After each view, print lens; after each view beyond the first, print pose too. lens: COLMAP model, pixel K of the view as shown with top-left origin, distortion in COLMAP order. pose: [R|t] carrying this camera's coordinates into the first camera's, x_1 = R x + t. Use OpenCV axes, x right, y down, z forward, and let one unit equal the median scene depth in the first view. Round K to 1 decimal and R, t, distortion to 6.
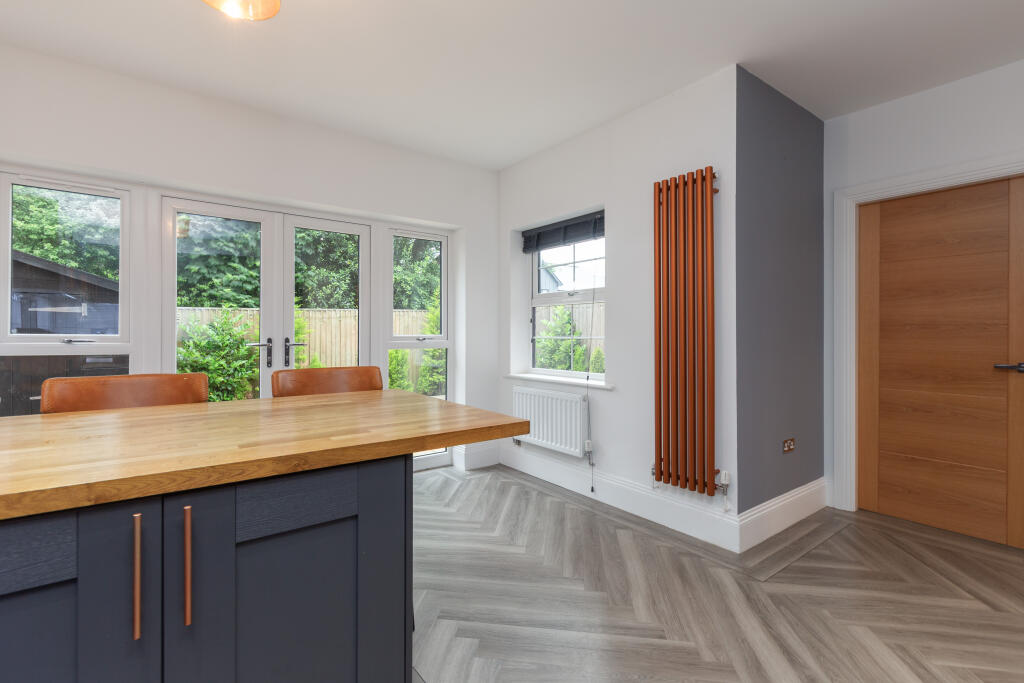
lens RADIAL K [[472.1, 0, 507.6], [0, 472.1, 332.8], [0, 0, 1]] dist [0.031841, 0.000278]
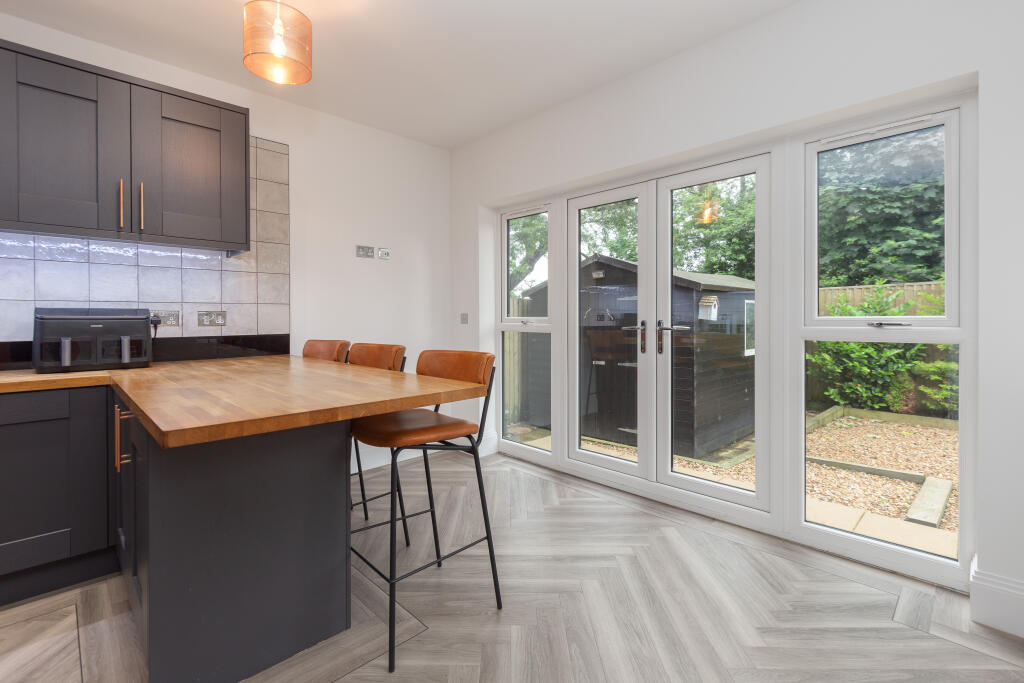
lens RADIAL K [[472.9, 0, 512.0], [0, 472.9, 341.5], [0, 0, 1]] dist [-0.000540, -0.000060]
pose [[0.101080, 0.041472, -0.994014, 0.155691], [0.011491, 0.999015, 0.042850, 0.004080], [0.994812, -0.015754, 0.100504, 0.284386]]
